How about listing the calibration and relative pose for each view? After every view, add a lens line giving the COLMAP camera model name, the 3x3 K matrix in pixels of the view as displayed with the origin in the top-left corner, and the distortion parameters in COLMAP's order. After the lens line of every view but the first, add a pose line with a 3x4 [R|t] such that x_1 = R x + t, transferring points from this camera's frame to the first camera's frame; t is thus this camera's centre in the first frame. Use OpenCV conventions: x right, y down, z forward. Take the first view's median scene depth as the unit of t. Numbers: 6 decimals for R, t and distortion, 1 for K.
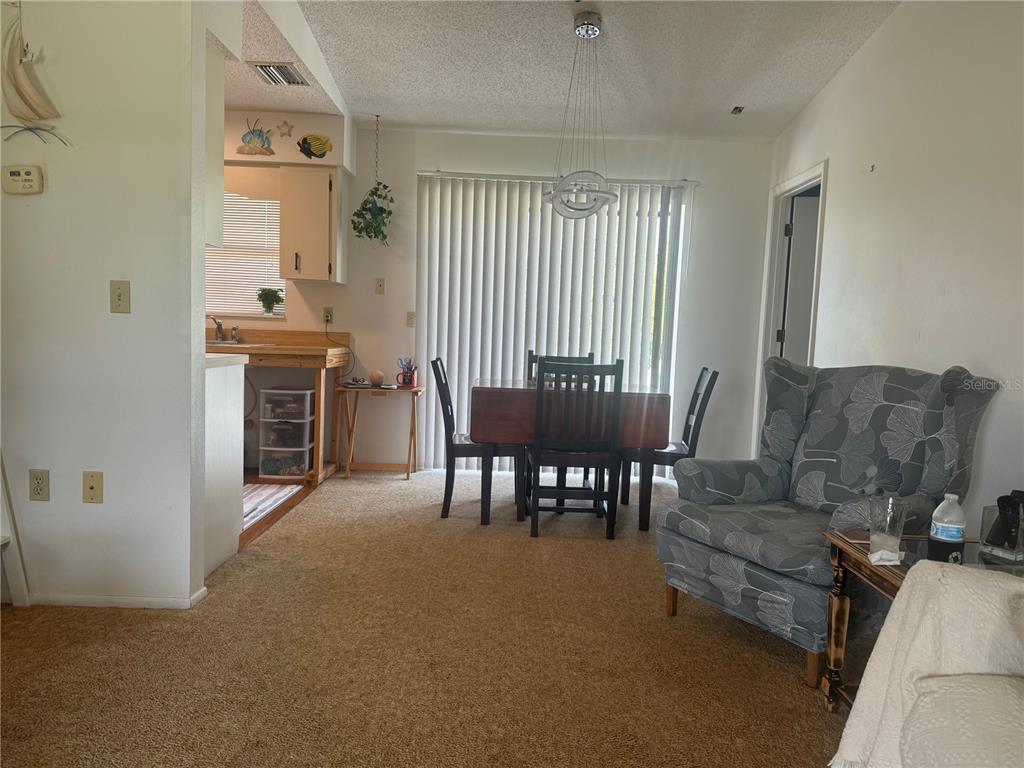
lens RADIAL K [[709.7, 0, 512.0], [0, 709.7, 384.0], [0, 0, 1]] dist [0.111710, -0.147316]
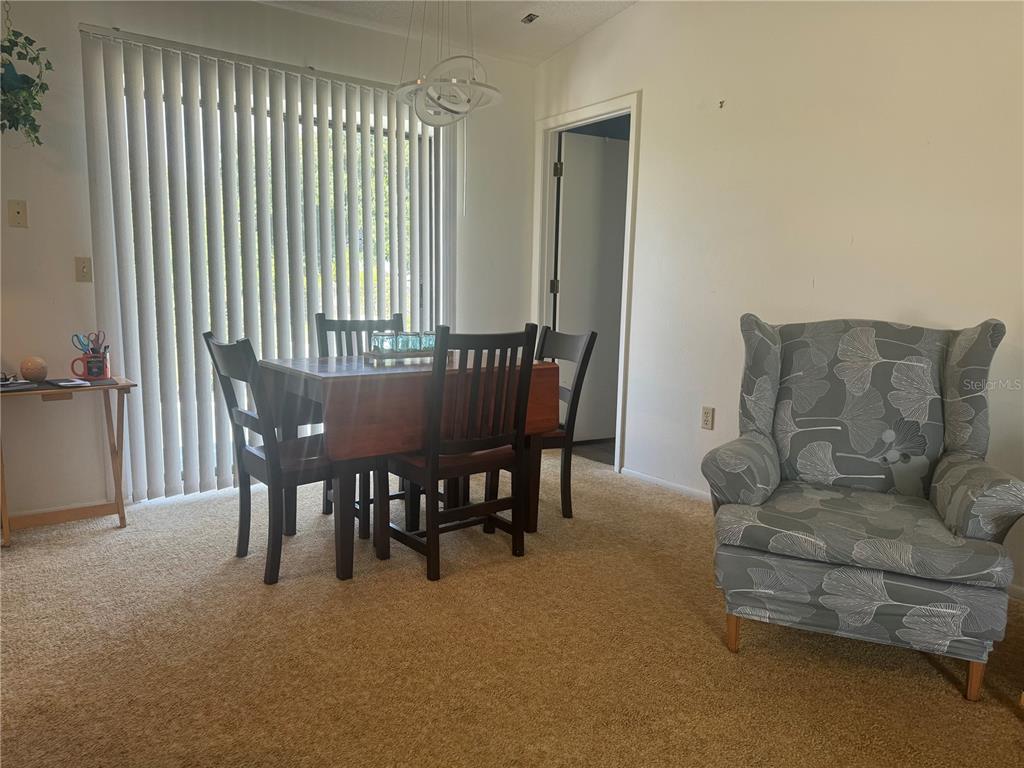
lens RADIAL K [[722.4, 0, 512.0], [0, 722.4, 384.0], [0, 0, 1]] dist [0.031706, -0.029152]
pose [[0.814039, -0.101343, 0.571901, -0.239169], [0.057809, 0.993908, 0.093839, -0.034311], [-0.577926, -0.043328, 0.814938, 0.302429]]
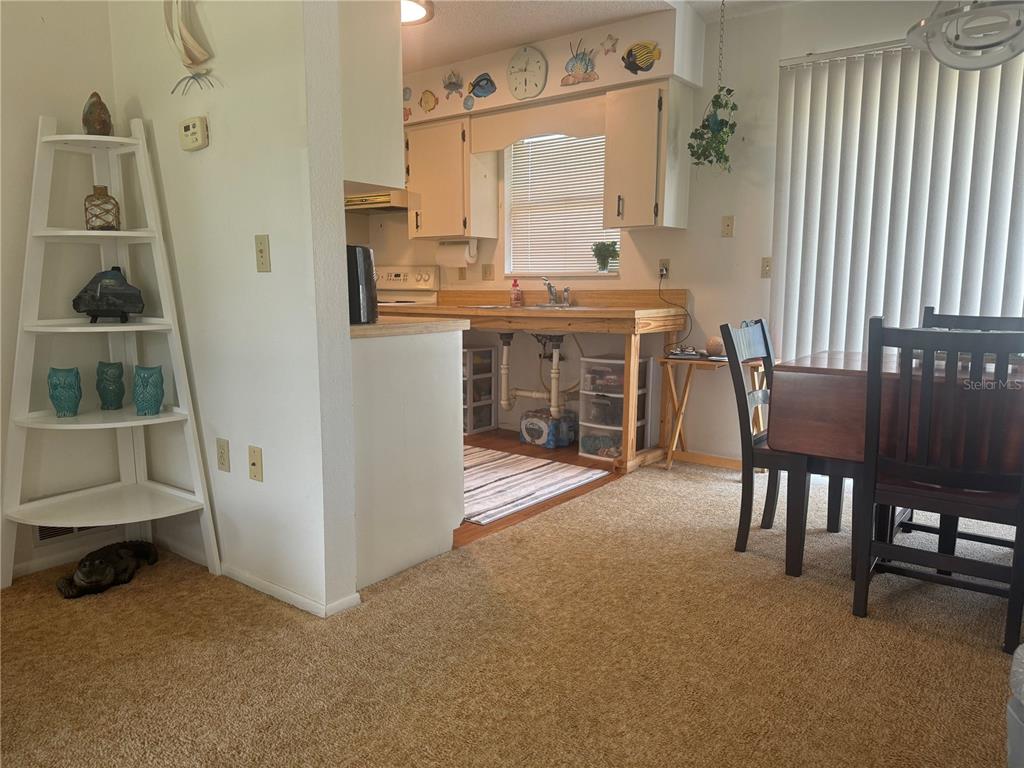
lens RADIAL K [[709.7, 0, 512.0], [0, 709.7, 384.0], [0, 0, 1]] dist [0.111710, -0.147316]
pose [[0.784649, 0.050703, -0.617864, 0.135895], [-0.017783, 0.998081, 0.059321, -0.010838], [0.619686, -0.035559, 0.784044, 0.273354]]
